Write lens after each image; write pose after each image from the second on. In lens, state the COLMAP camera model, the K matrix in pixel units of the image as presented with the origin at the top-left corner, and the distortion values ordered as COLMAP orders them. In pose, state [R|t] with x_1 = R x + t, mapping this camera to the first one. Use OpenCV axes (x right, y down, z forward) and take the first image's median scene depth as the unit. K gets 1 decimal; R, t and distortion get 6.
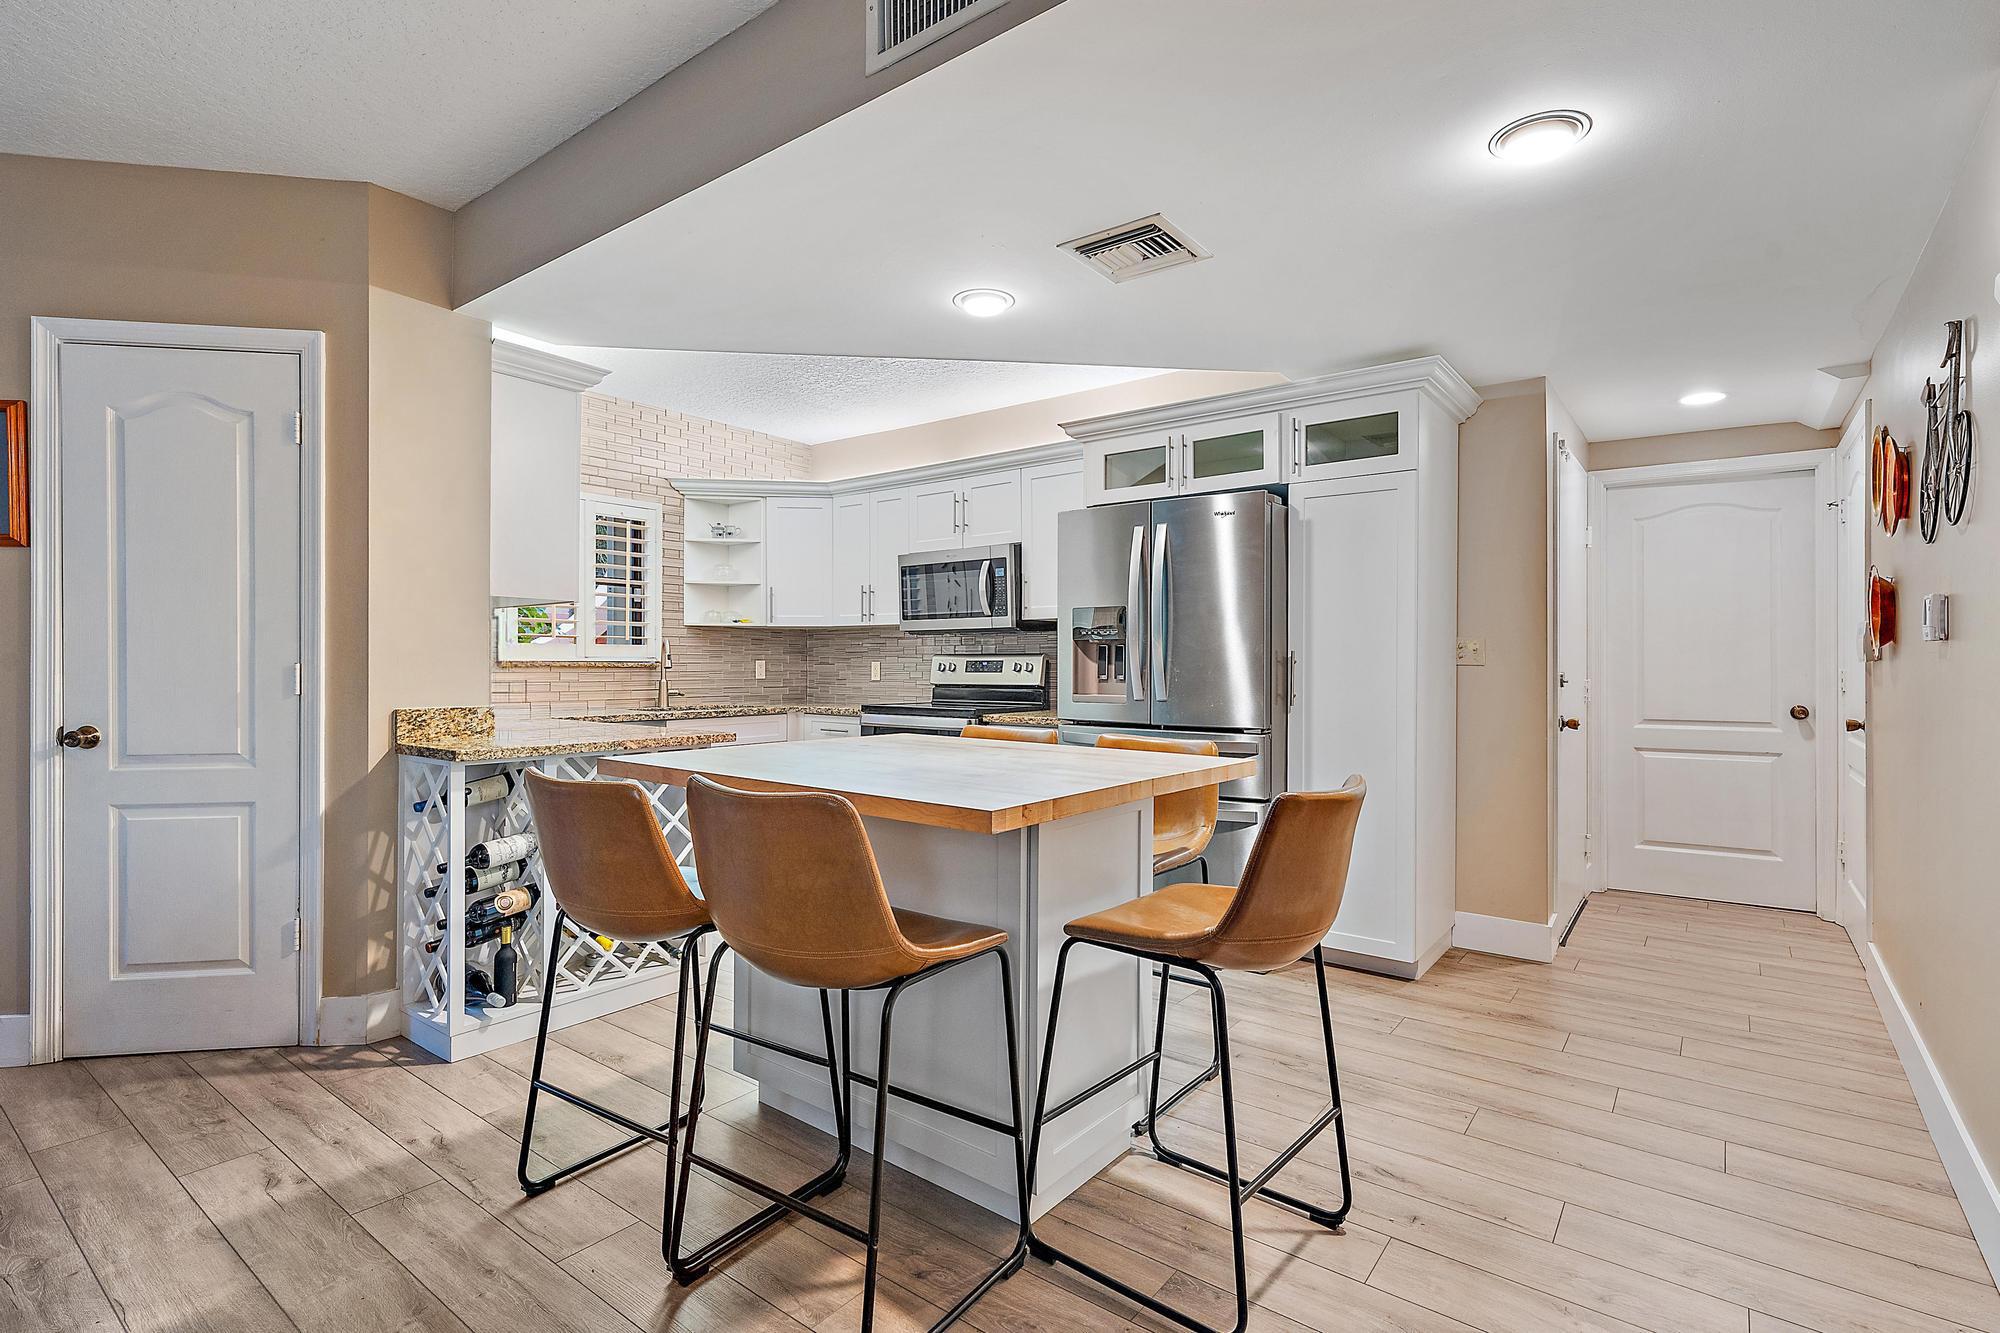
lens RADIAL K [[948.8, 0, 995.9], [0, 948.8, 658.9], [0, 0, 1]] dist [0.001152, 0.000124]
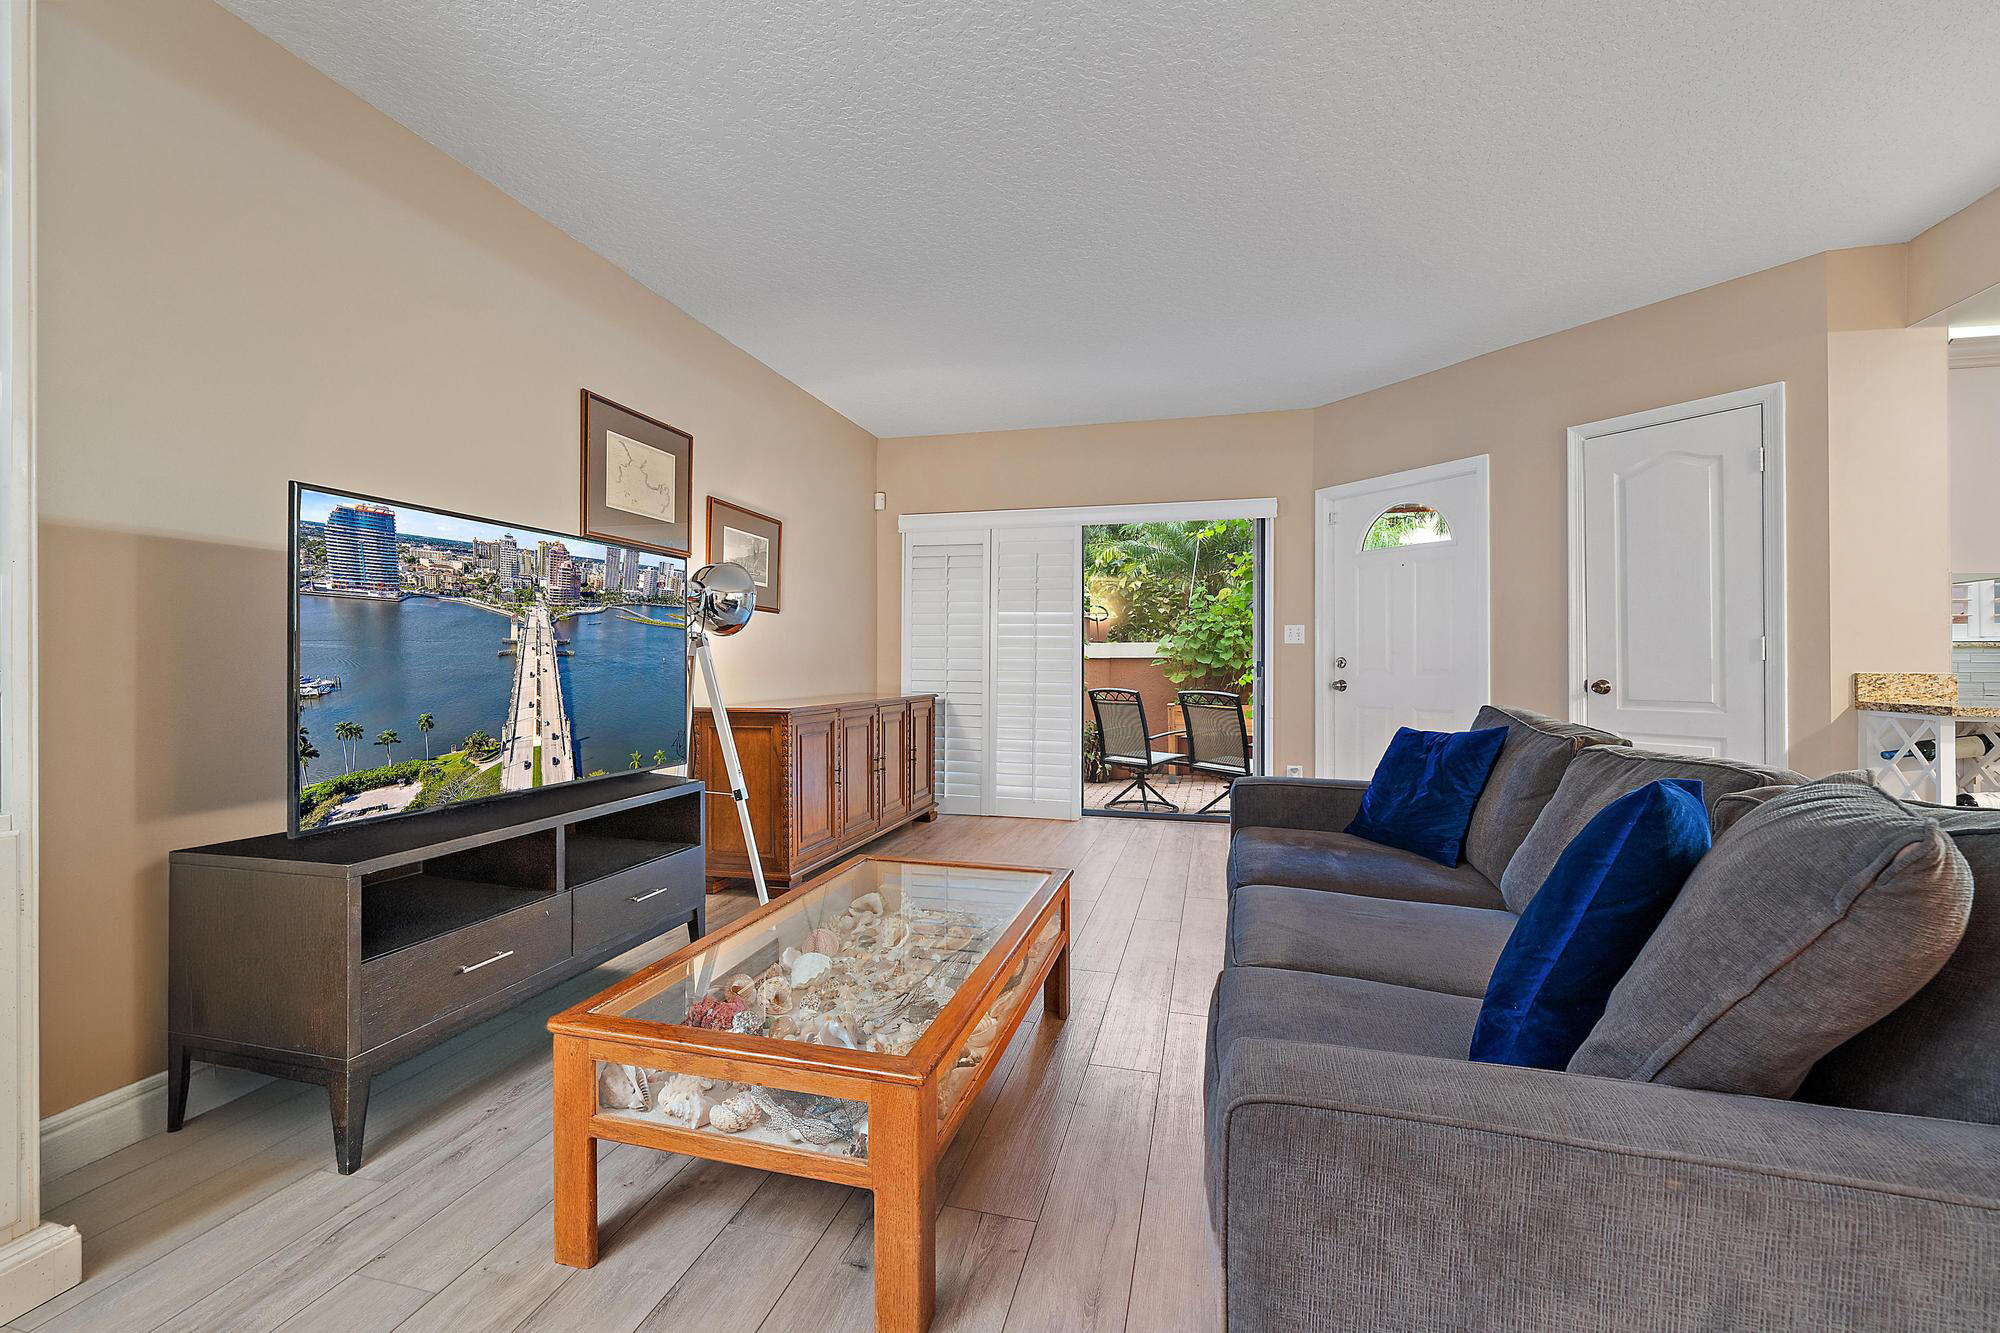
lens RADIAL K [[817.8, 0, 1000.1], [0, 817.8, 655.2], [0, 0, 1]] dist [-0.002635, -0.000106]
pose [[0.386893, -0.007368, -0.922095, -0.074249], [0.001443, 0.999972, -0.007385, 0.028774], [0.922124, 0.001527, 0.386893, -0.324978]]
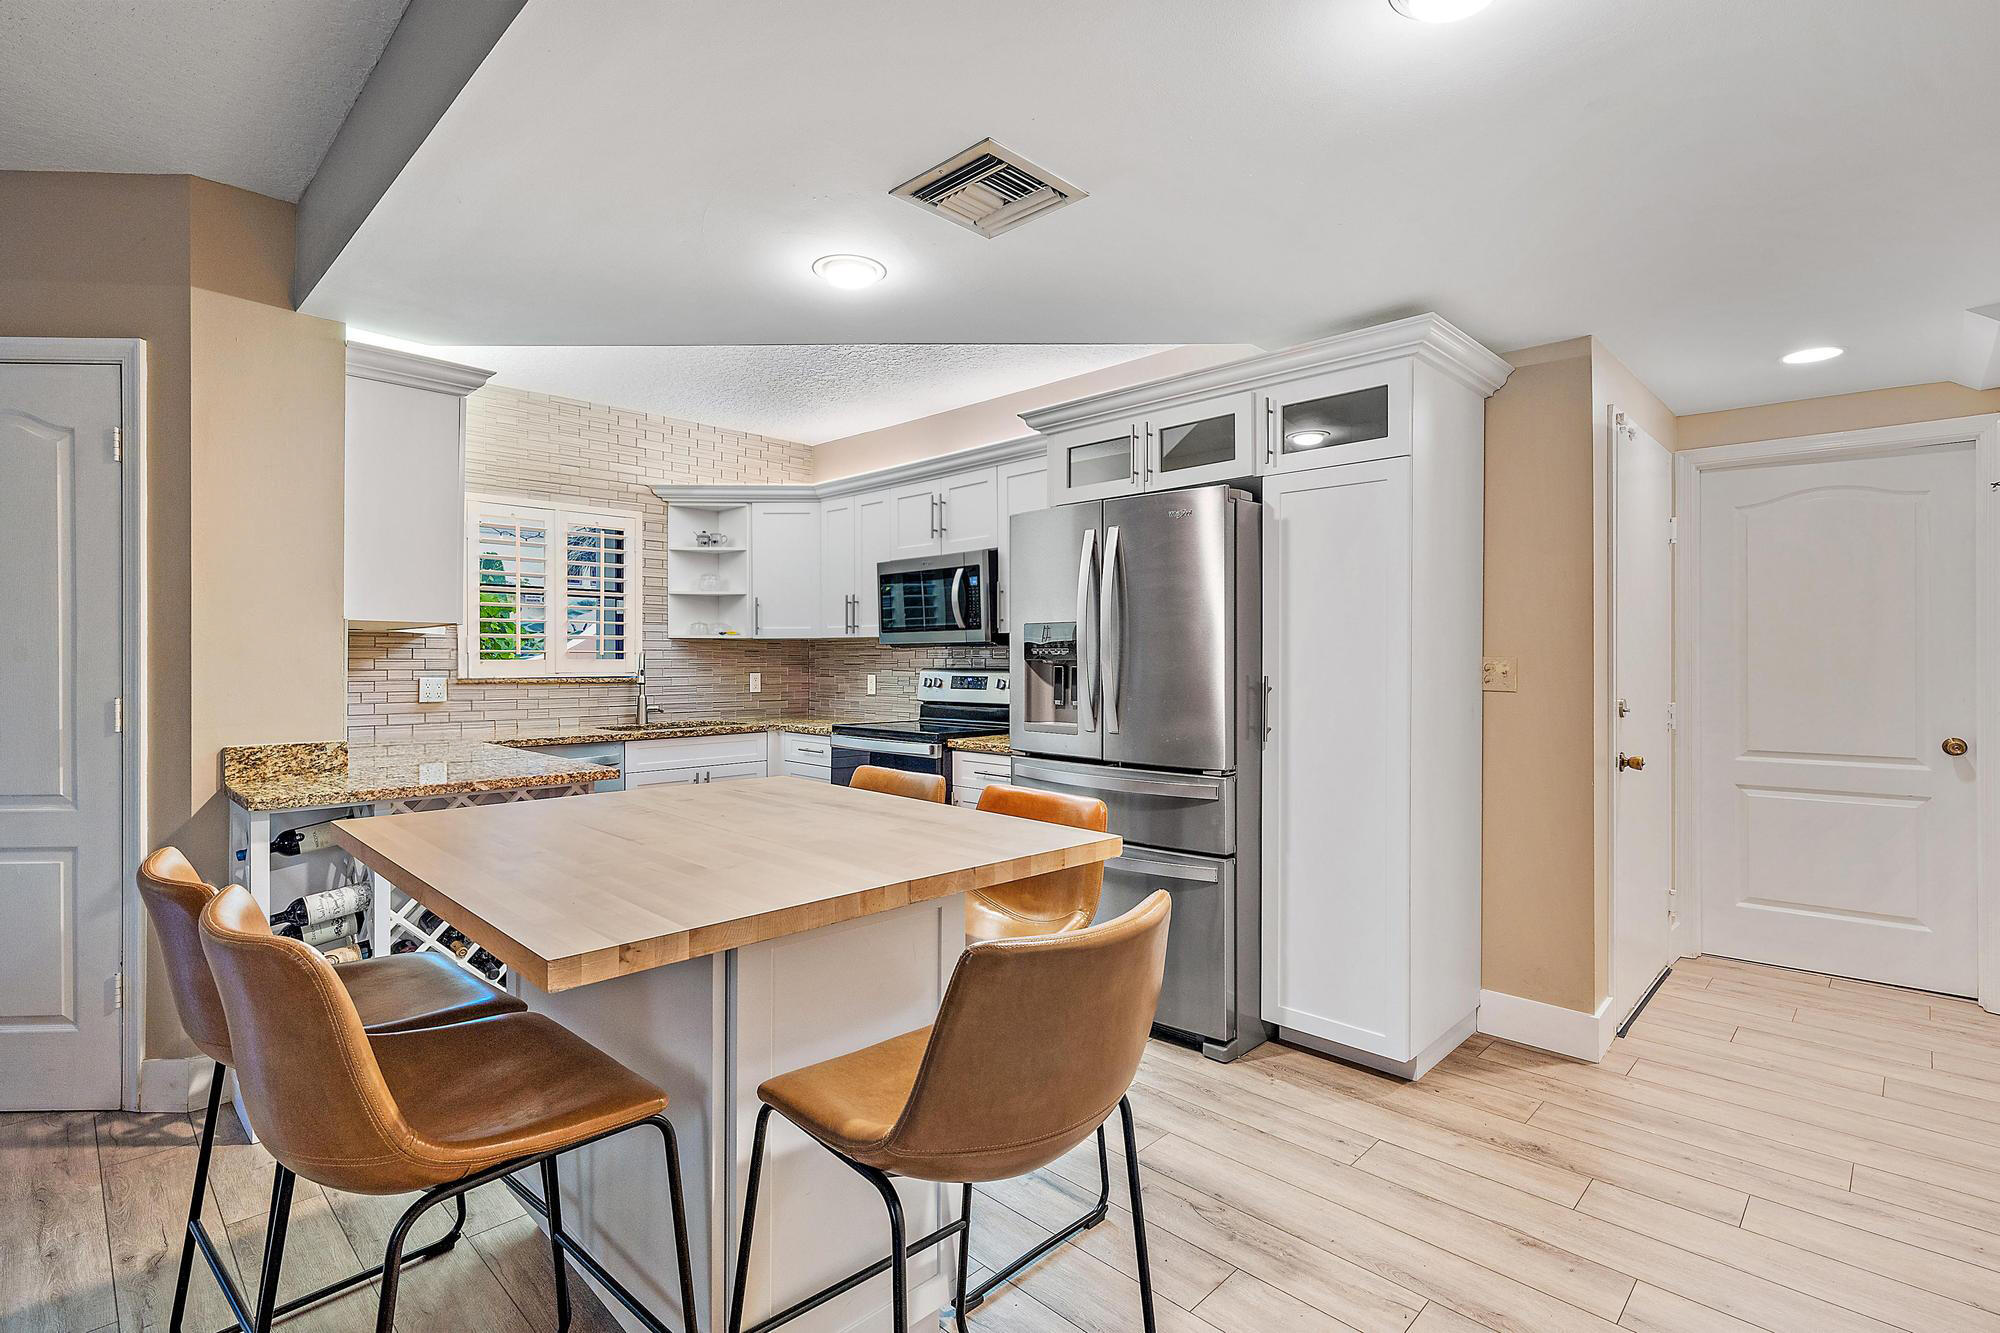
lens RADIAL K [[938.3, 0, 996.3], [0, 938.3, 655.7], [0, 0, 1]] dist [0.000922, 0.000108]
pose [[0.992807, -0.002033, -0.119708, 0.172717], [0.002300, 0.999995, 0.002095, -0.028135], [0.119703, -0.002356, 0.992807, 0.147335]]
